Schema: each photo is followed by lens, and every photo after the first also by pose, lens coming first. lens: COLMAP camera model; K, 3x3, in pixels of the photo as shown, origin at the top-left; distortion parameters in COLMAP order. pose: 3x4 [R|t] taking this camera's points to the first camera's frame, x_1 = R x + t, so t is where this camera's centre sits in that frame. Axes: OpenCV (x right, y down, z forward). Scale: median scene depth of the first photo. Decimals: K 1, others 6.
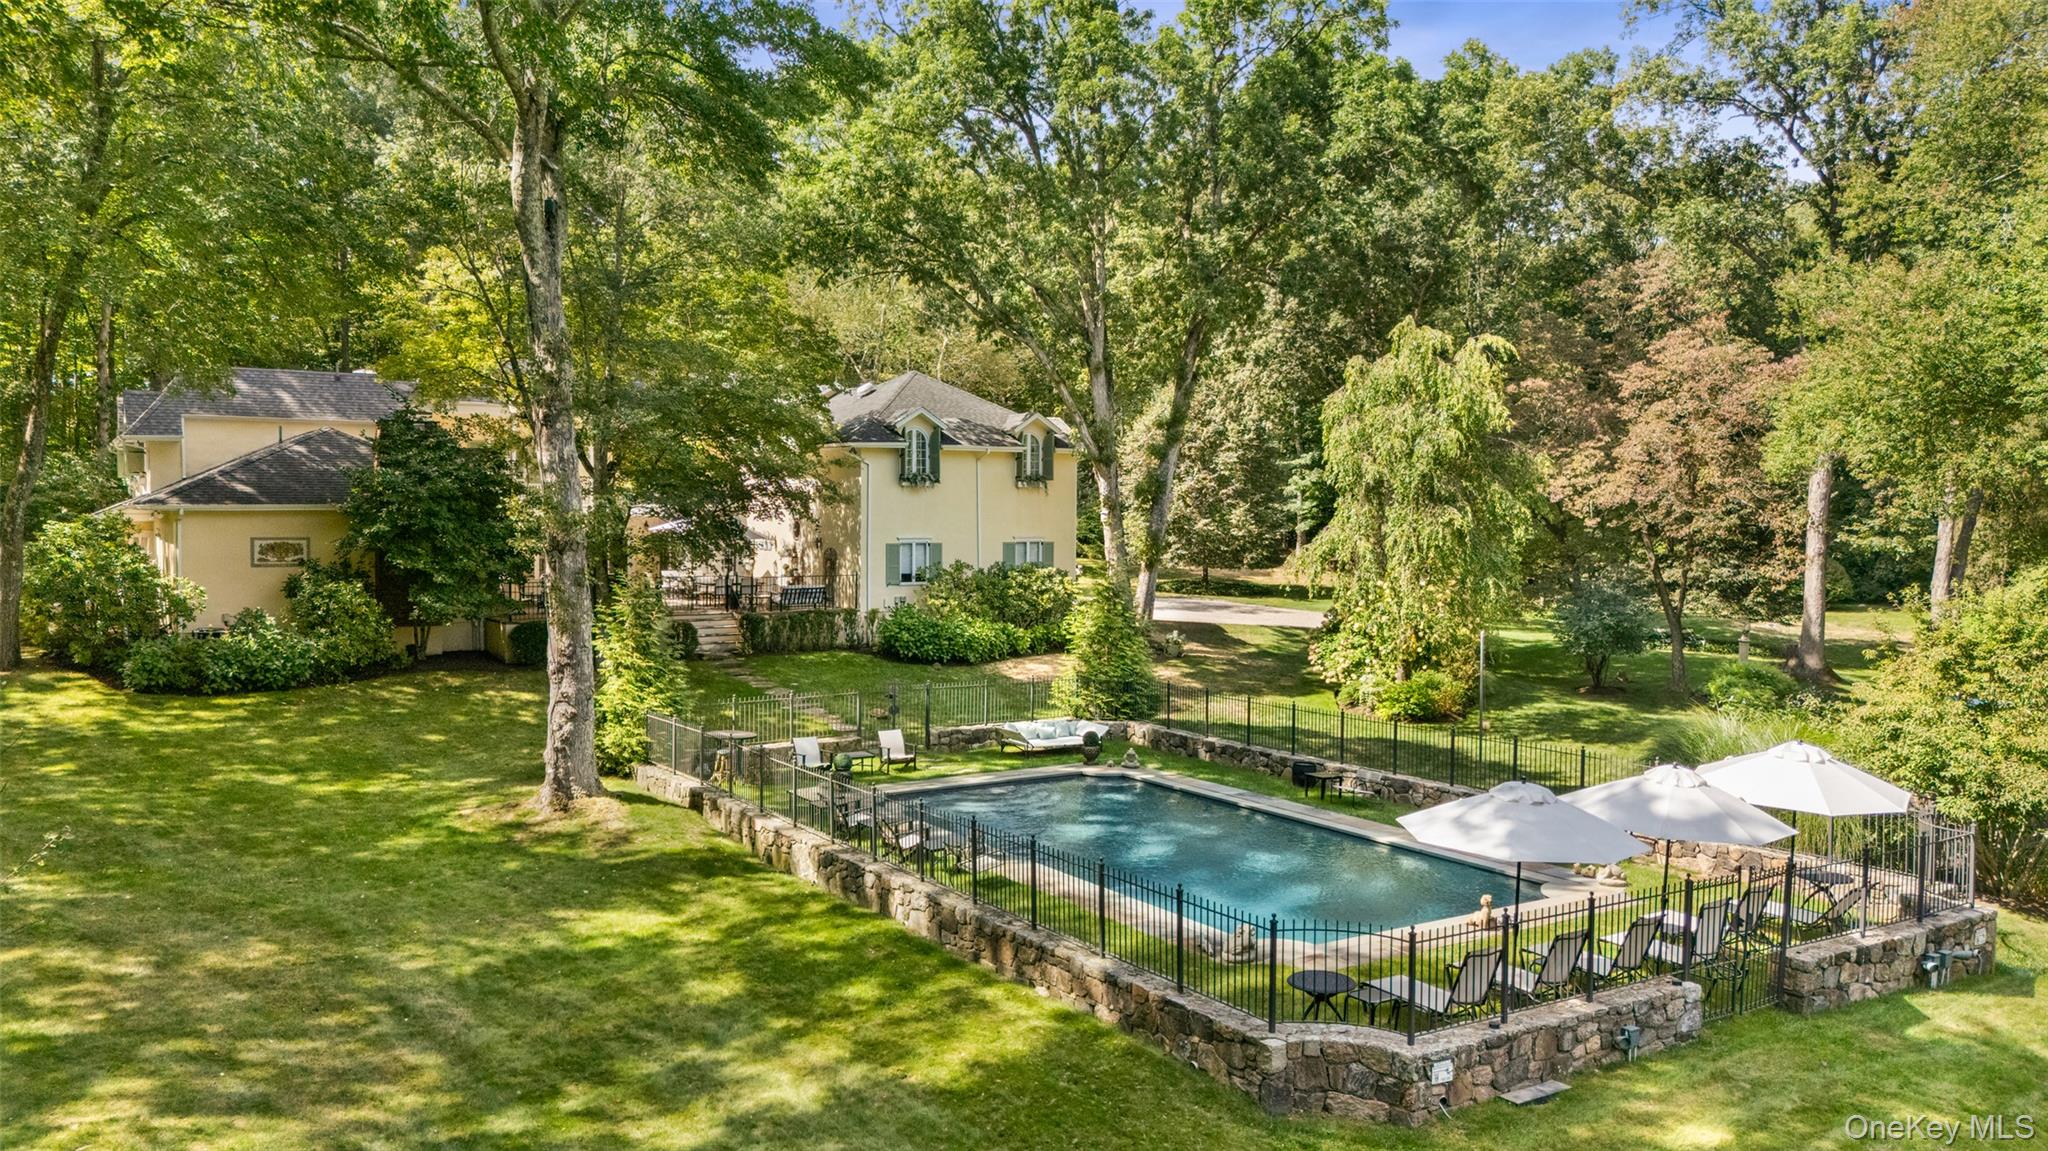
lens RADIAL K [[1516.8, 0, 1024.0], [0, 1516.8, 575.5], [0, 0, 1]] dist [0.010446, 0.002394]
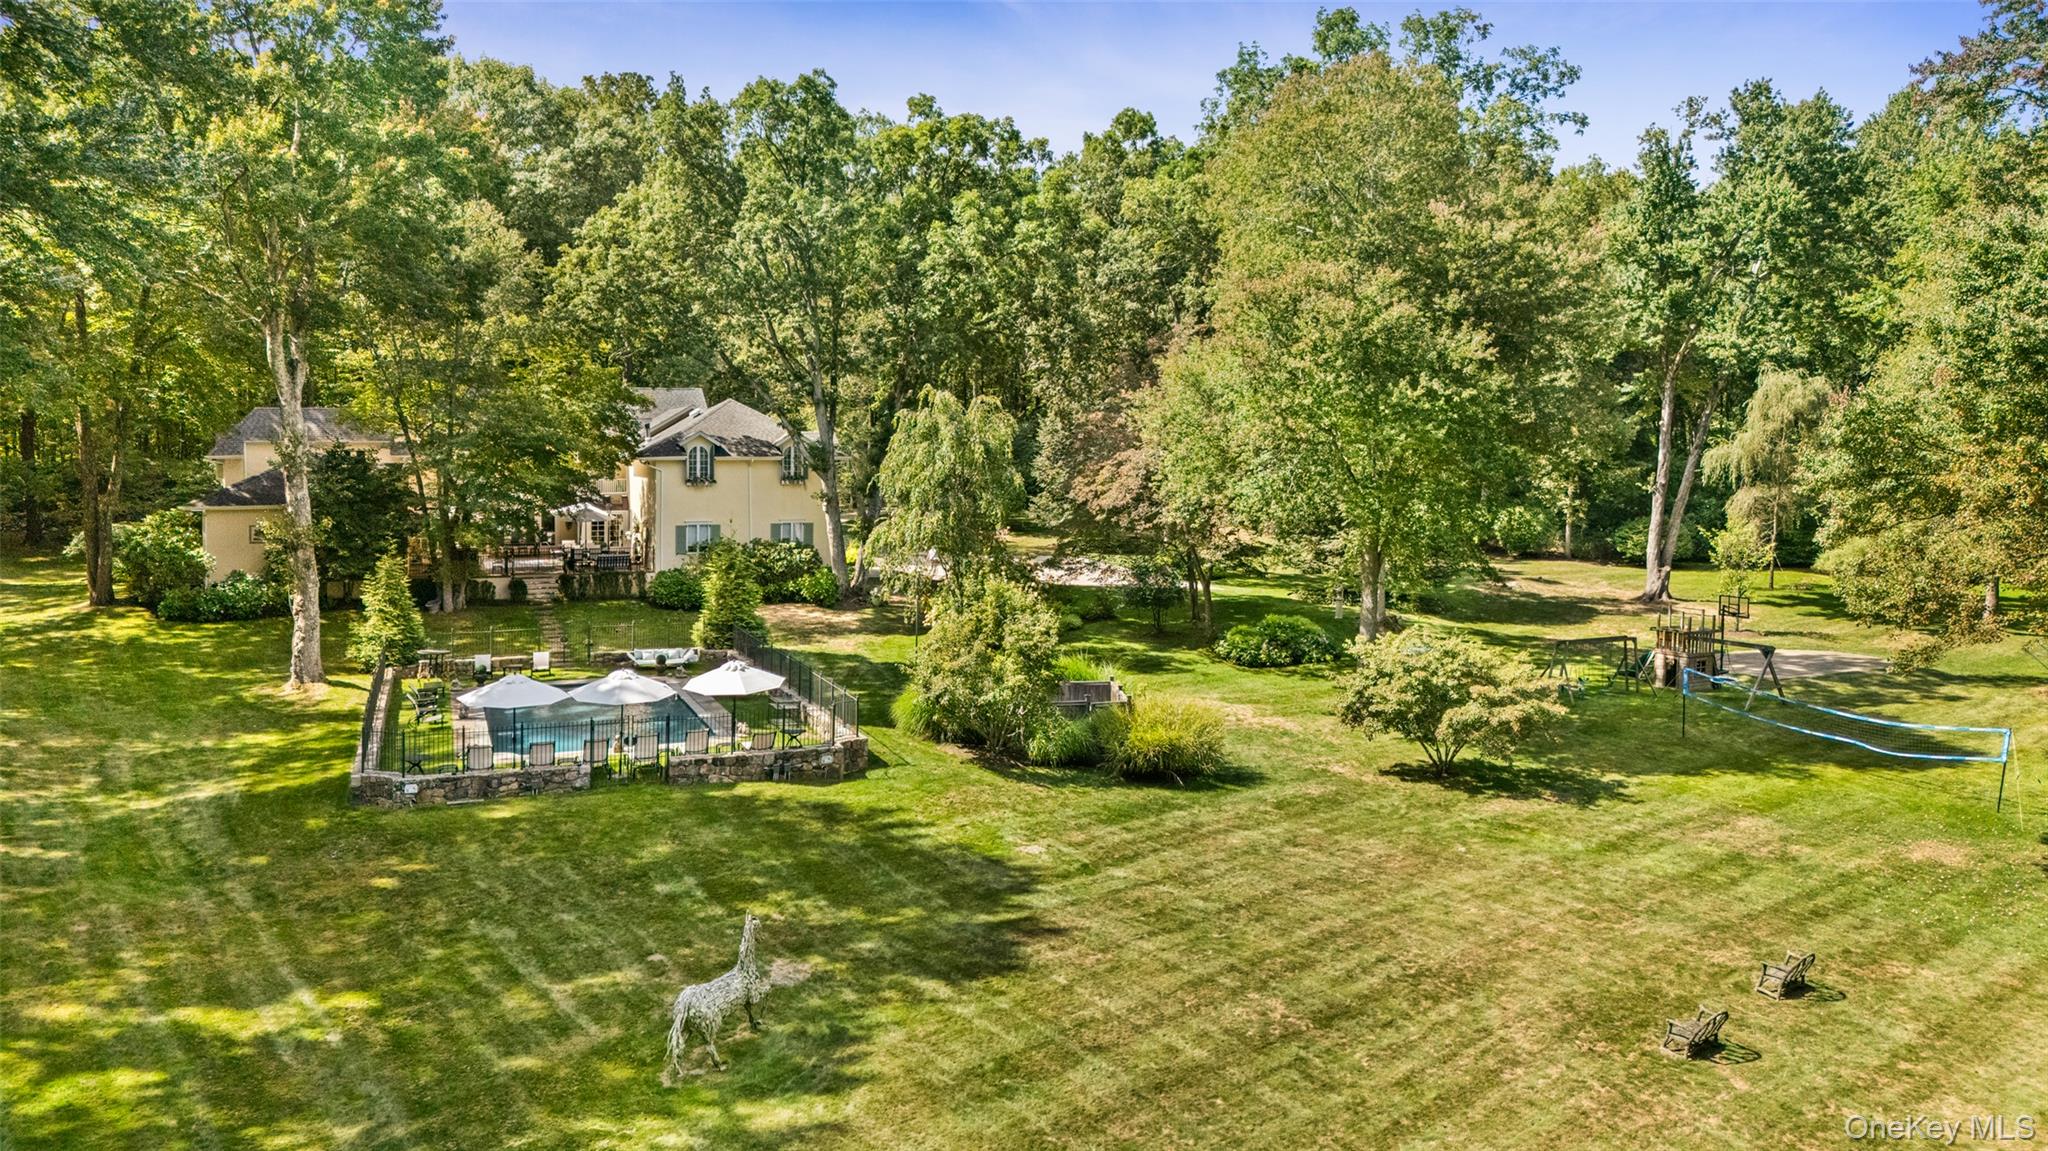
lens RADIAL K [[1516.8, 0, 1024.0], [0, 1516.8, 575.5], [0, 0, 1]] dist [0.010446, 0.002394]
pose [[0.982136, 0.012651, -0.187749, 0.557608], [-0.004287, 0.998983, 0.044885, -0.043809], [0.188126, -0.043278, 0.981191, -0.398880]]
